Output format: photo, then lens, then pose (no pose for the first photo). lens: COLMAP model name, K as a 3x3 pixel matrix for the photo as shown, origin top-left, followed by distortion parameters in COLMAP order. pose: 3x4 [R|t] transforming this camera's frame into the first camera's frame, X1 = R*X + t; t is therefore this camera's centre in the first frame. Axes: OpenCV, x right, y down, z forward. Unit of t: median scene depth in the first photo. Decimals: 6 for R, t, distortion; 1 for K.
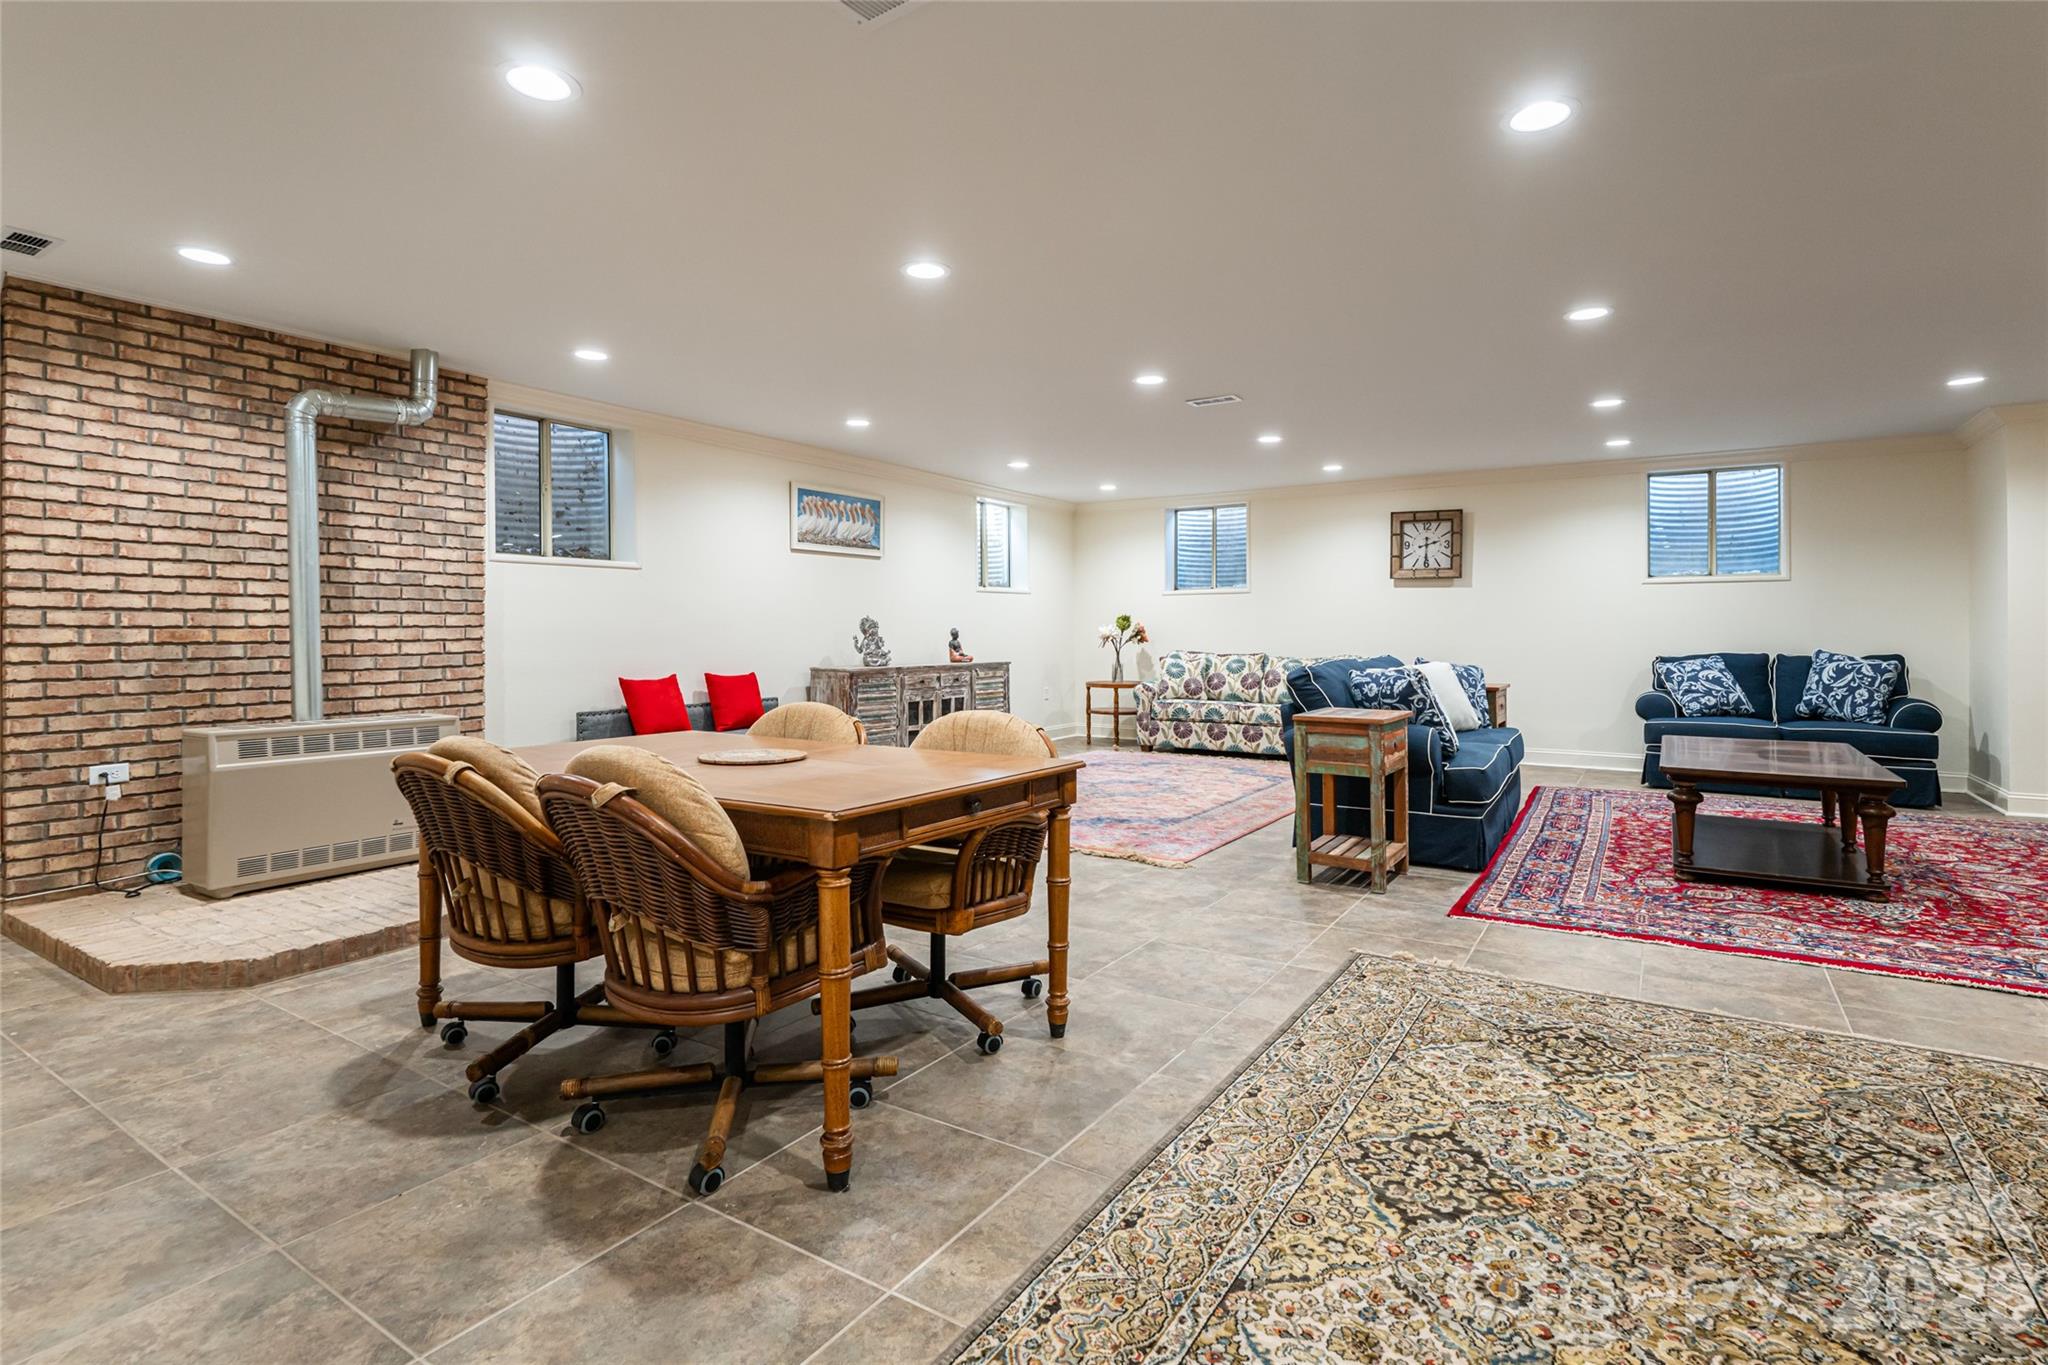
lens RADIAL K [[988.4, 0, 1050.6], [0, 988.4, 647.0], [0, 0, 1]] dist [-0.001393, 0.000909]
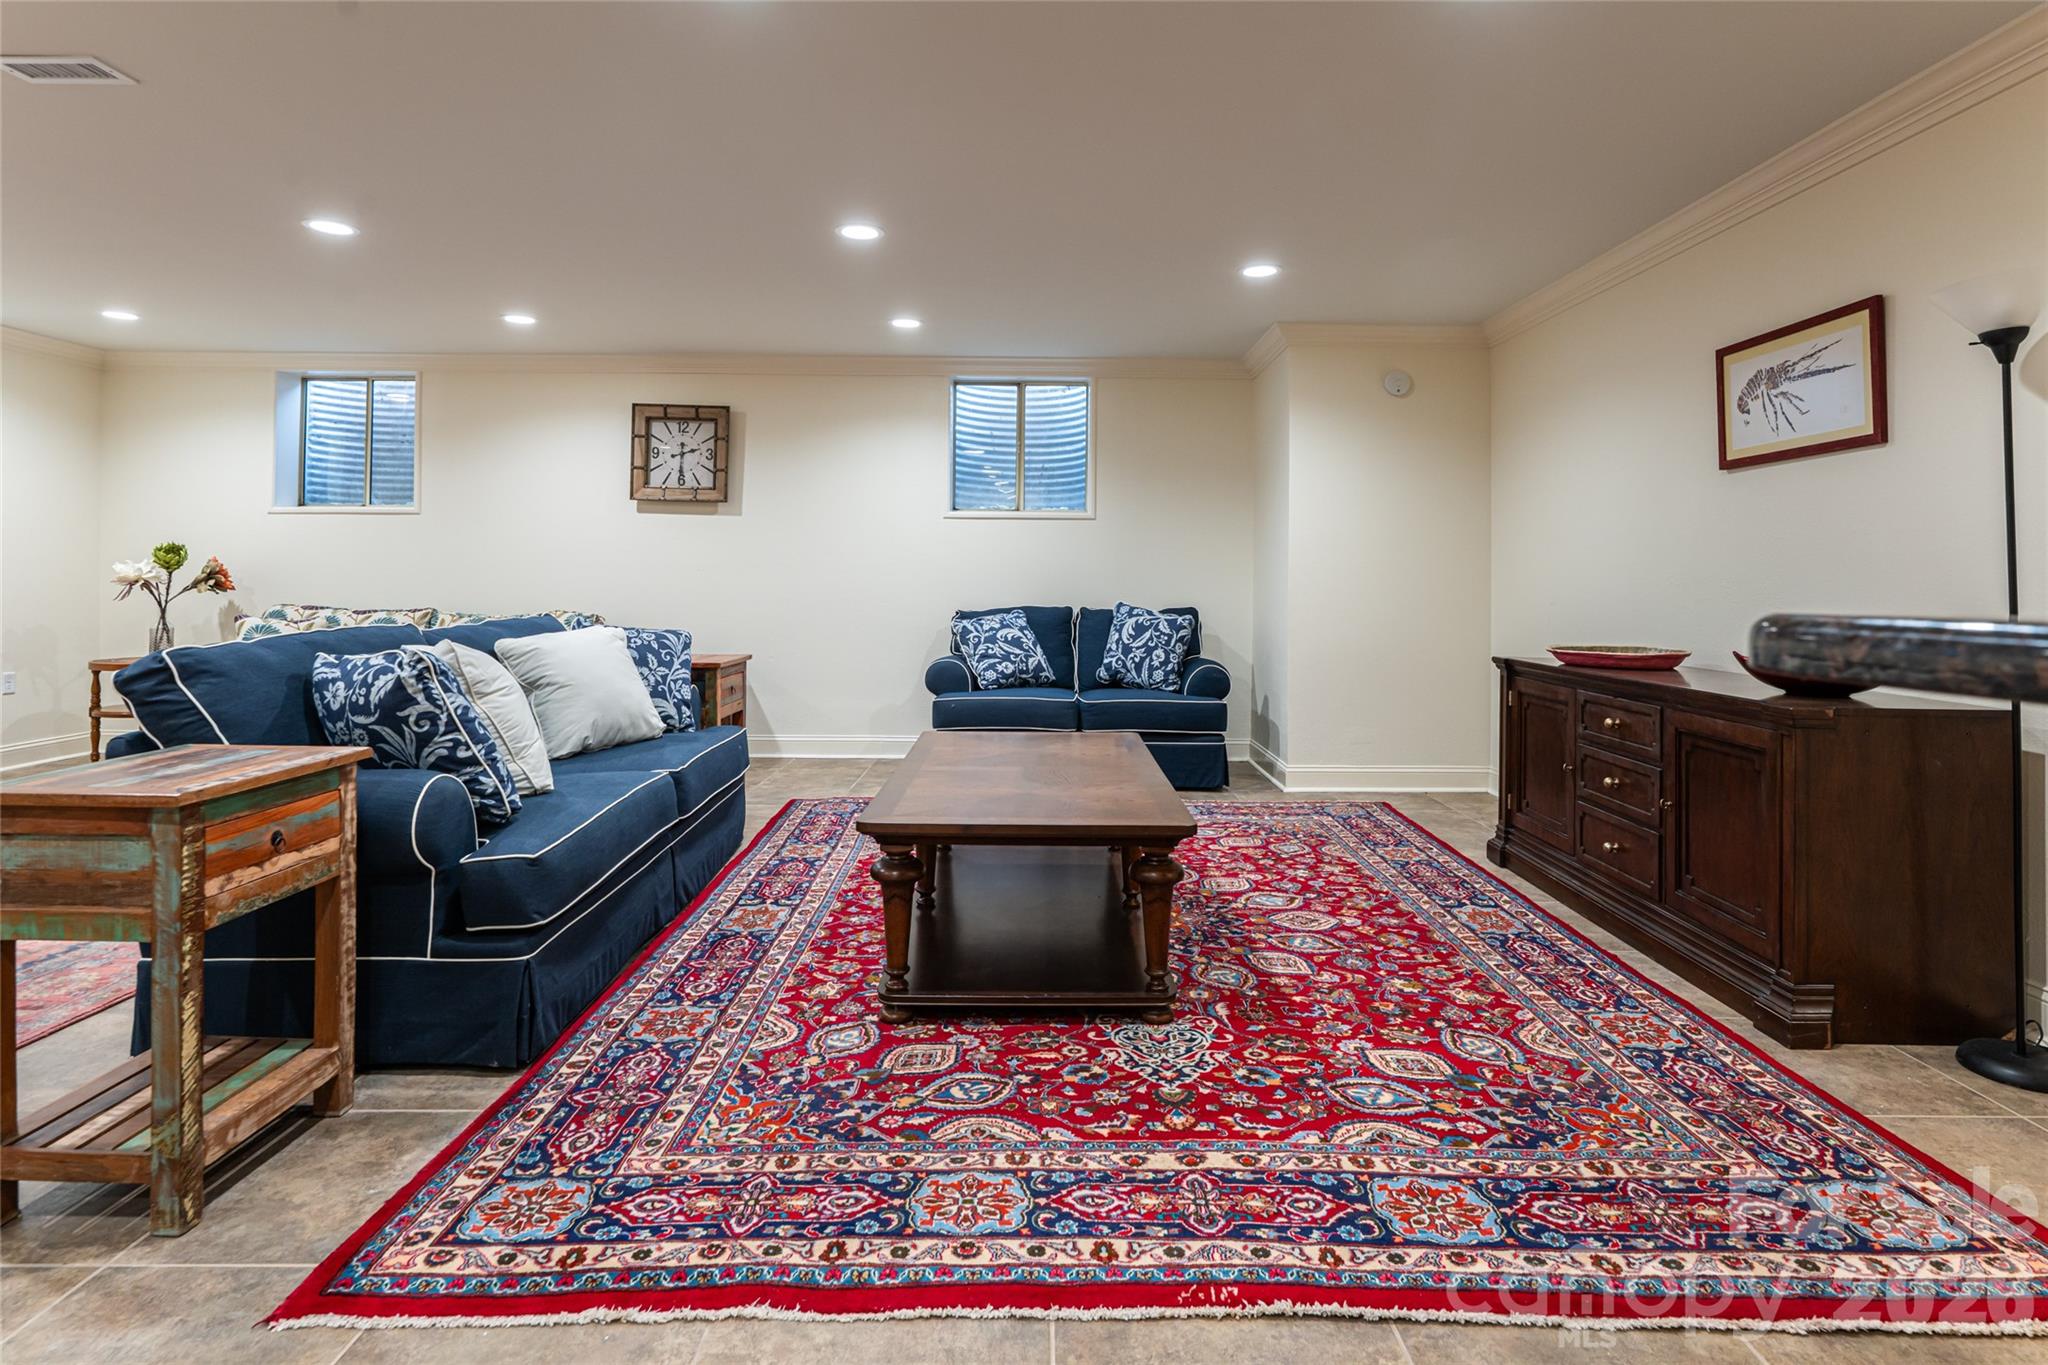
lens RADIAL K [[1080.2, 0, 1025.1], [0, 1080.2, 675.0], [0, 0, 1]] dist [-0.002229, 0.000619]
pose [[0.850393, -0.038232, 0.524757, 0.342527], [-0.000883, 0.997251, 0.074087, -0.005356], [-0.526147, -0.063467, 0.848022, 0.395806]]
